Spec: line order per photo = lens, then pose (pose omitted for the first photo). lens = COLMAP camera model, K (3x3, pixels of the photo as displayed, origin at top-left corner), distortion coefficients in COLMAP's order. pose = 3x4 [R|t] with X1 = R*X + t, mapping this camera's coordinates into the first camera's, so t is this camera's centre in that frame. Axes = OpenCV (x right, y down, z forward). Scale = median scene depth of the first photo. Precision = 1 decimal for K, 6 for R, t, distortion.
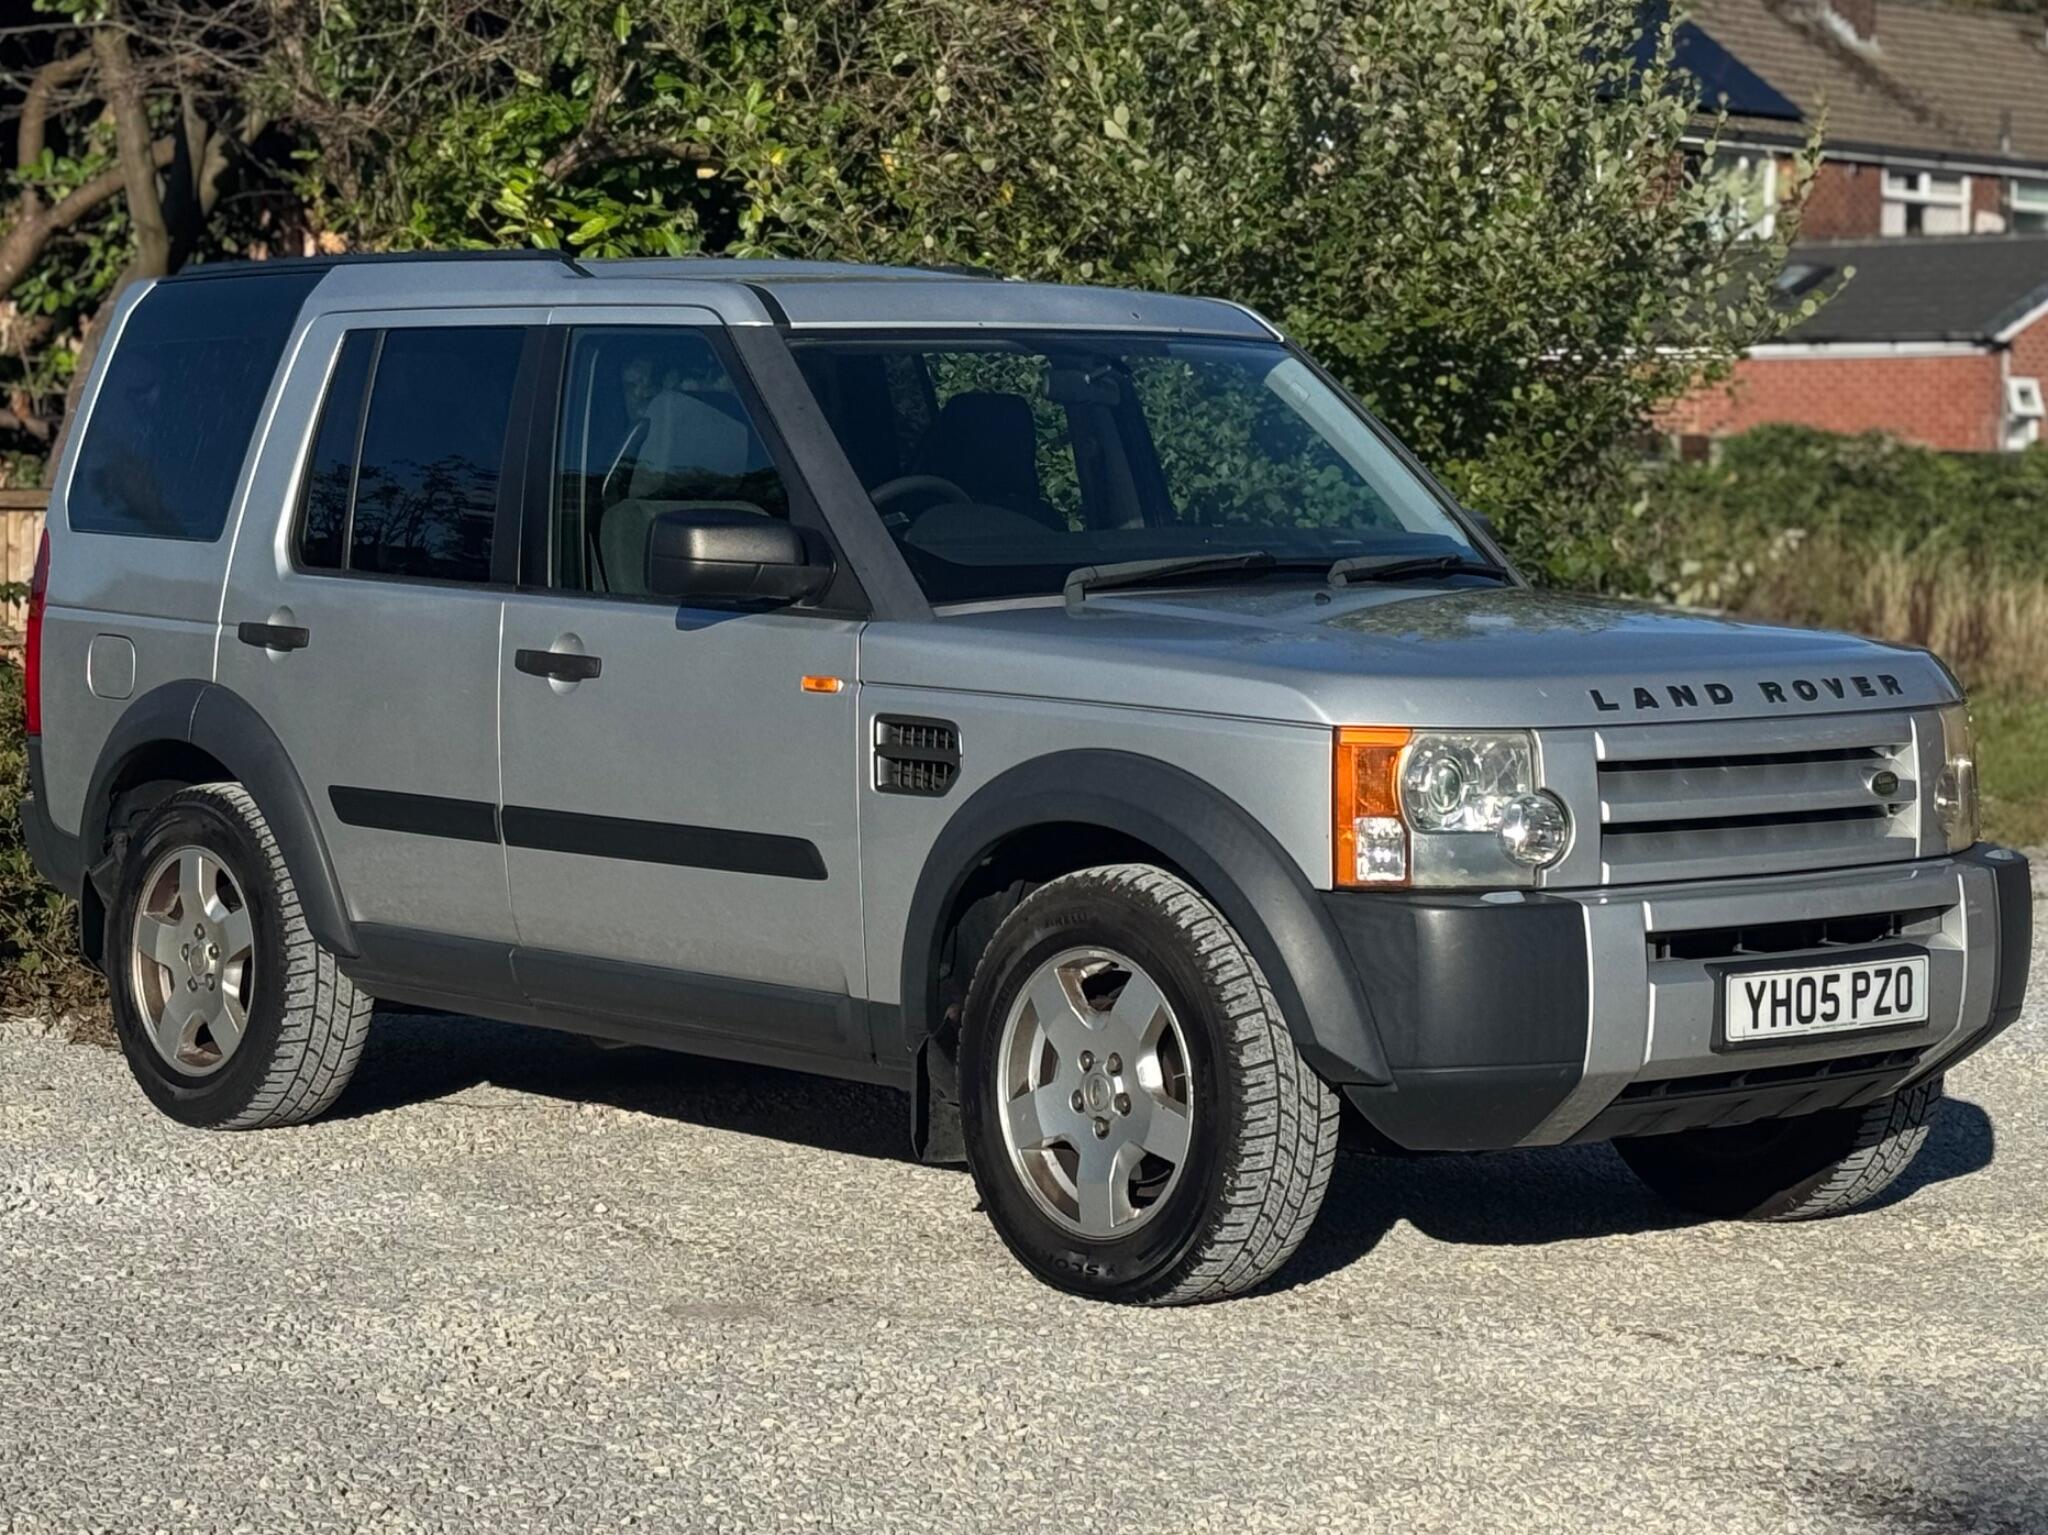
lens RADIAL K [[5710.6, 0, 969.6], [0, 5710.6, 697.3], [0, 0, 1]] dist [0.203225, 0.064039]
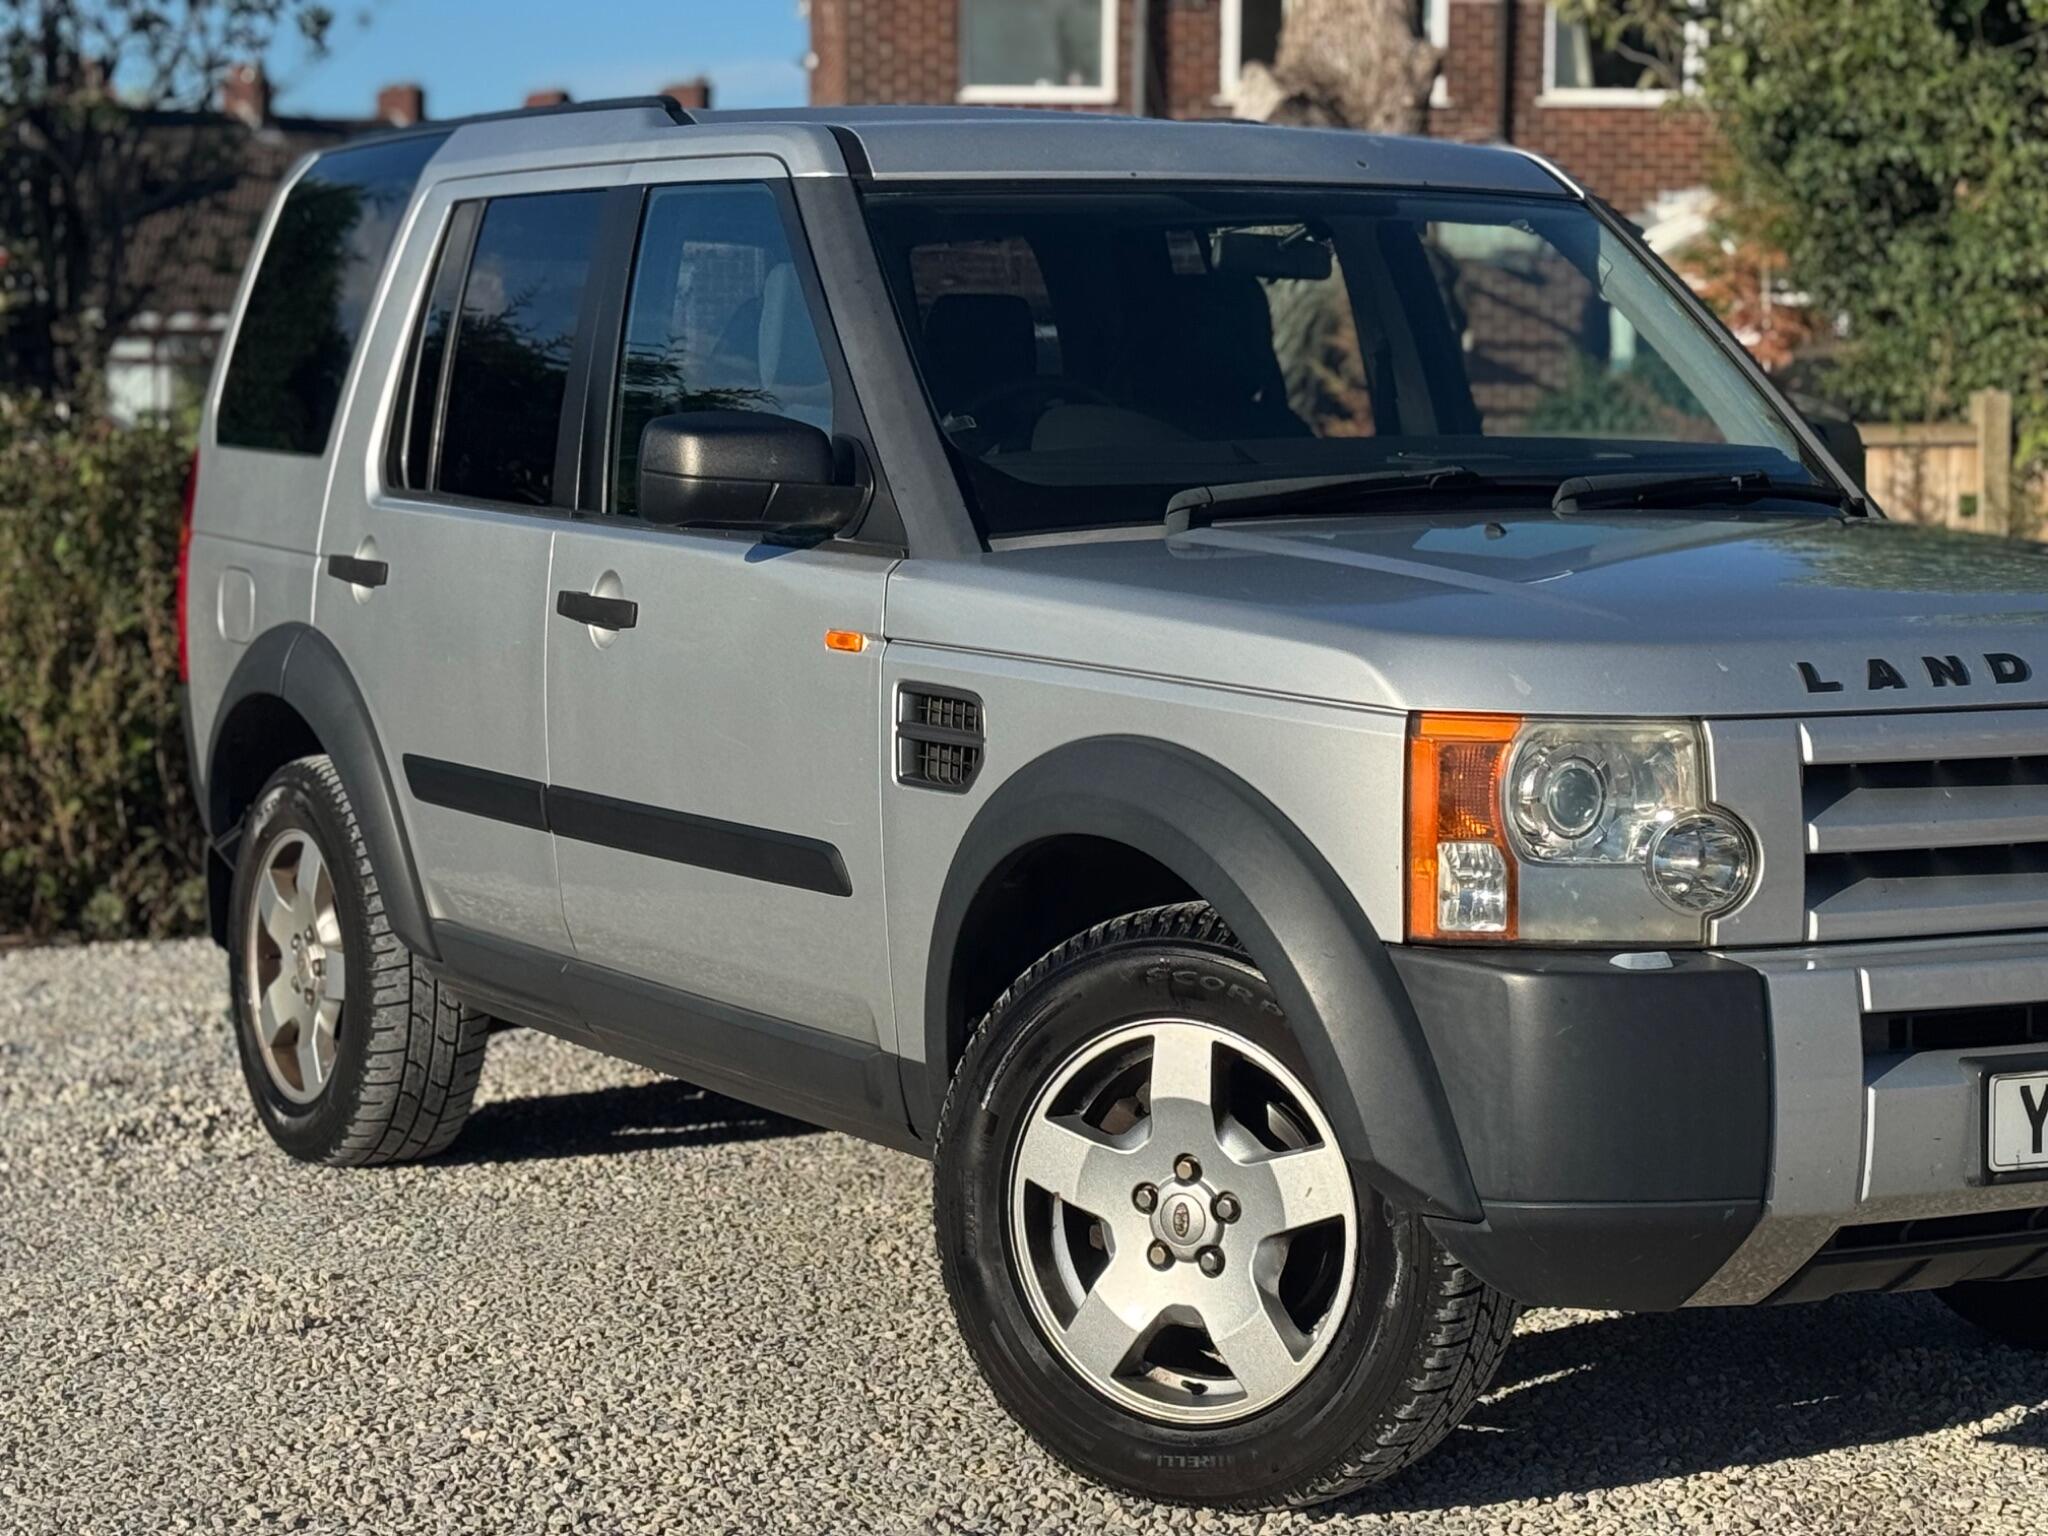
lens RADIAL K [[4590.2, 0, 988.7], [0, 4590.2, 763.4], [0, 0, 1]] dist [0.165423, 0.056799]
pose [[0.975497, 0.014987, -0.219502, 0.133848], [-0.007497, 0.999362, 0.034917, -0.007813], [0.219885, -0.032415, 0.974987, 0.421550]]
